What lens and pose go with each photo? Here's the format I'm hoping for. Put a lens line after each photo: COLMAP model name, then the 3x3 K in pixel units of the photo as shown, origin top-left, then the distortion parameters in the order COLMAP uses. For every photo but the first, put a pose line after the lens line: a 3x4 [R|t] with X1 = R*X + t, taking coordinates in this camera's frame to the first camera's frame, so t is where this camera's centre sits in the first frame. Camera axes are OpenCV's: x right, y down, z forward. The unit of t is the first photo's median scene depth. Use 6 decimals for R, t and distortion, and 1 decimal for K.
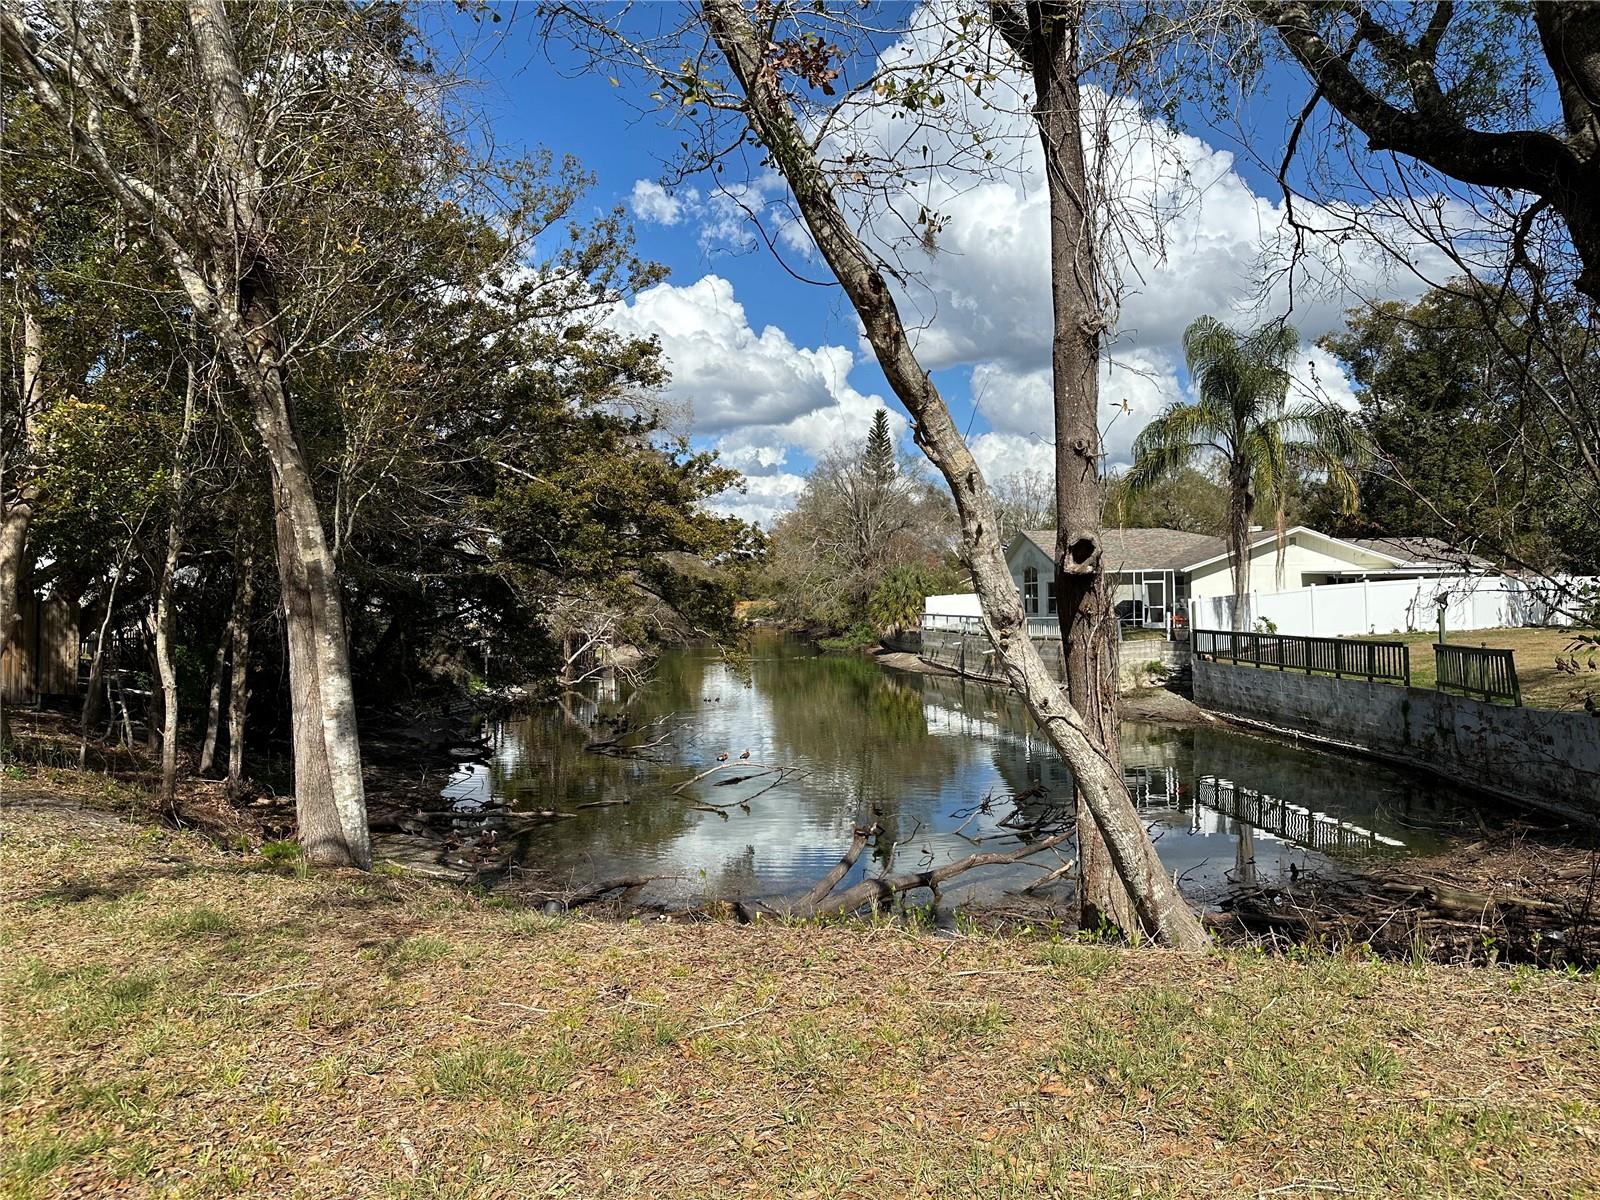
lens RADIAL K [[1110.6, 0, 785.6], [0, 1110.6, 601.2], [0, 0, 1]] dist [0.127114, -0.189372]
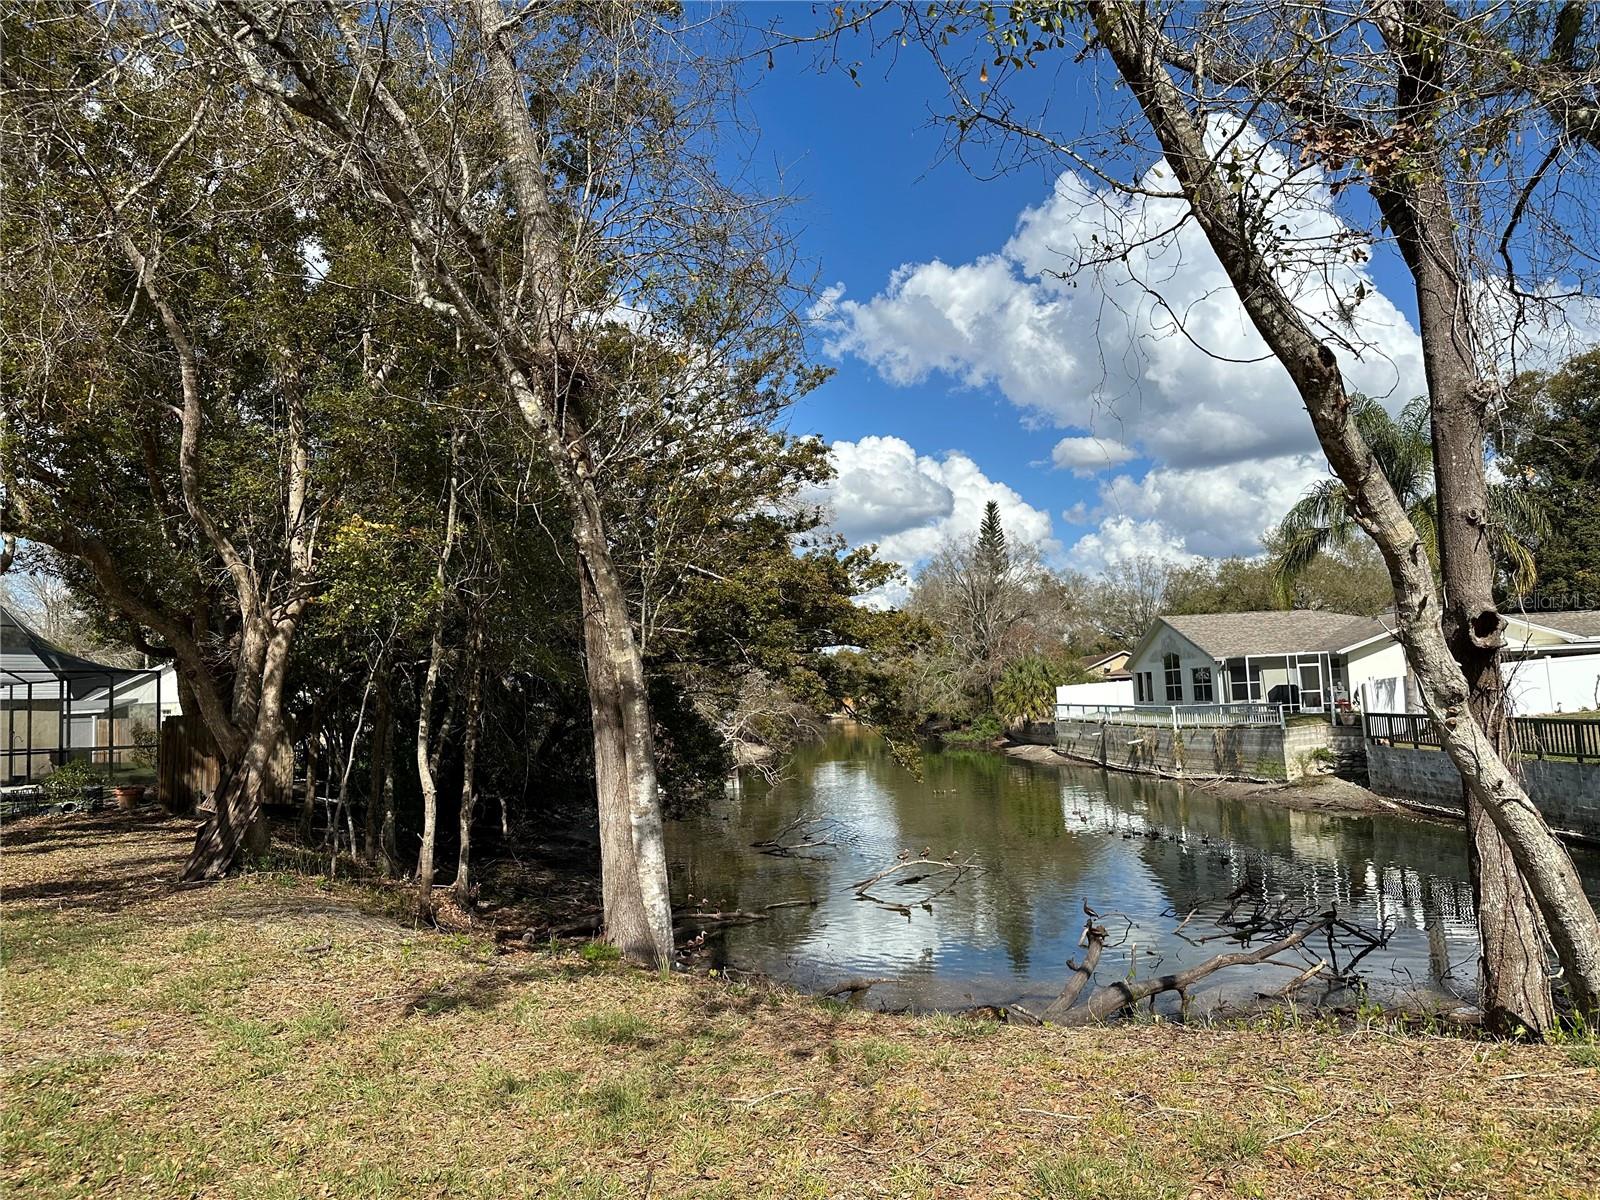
lens RADIAL K [[1114.3, 0, 800.0], [0, 1114.3, 600.0], [0, 0, 1]] dist [0.082692, -0.103796]
pose [[0.996511, -0.034237, -0.076114, -0.040284], [0.027508, 0.995762, -0.087761, 0.000563], [0.078796, 0.085362, 0.993229, -0.000663]]
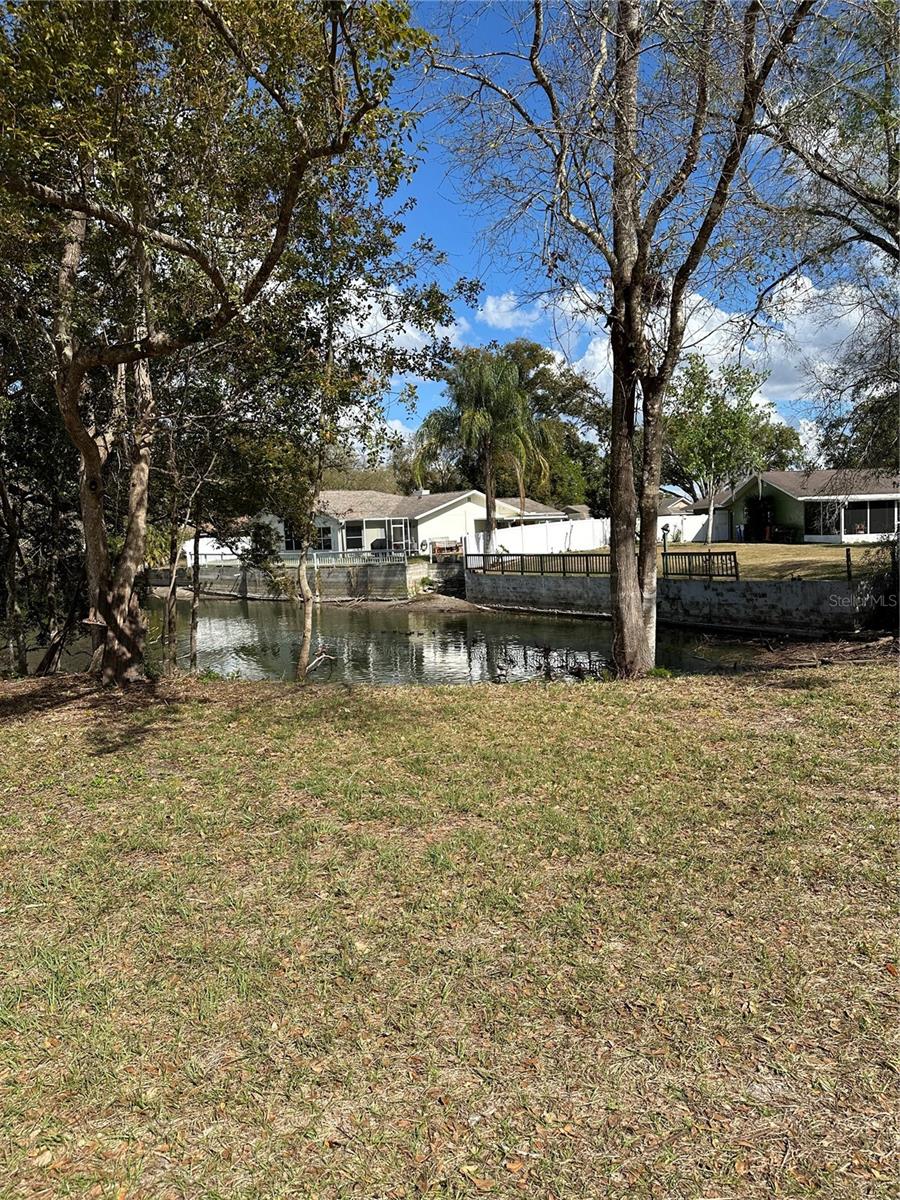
lens RADIAL K [[835.7, 0, 450.0], [0, 835.7, 600.0], [0, 0, 1]] dist [0.082692, -0.103796]
pose [[0.827670, -0.061993, 0.557780, -0.316717], [0.026870, 0.997118, 0.070952, 0.005508], [-0.560571, -0.043737, 0.826951, 0.041824]]
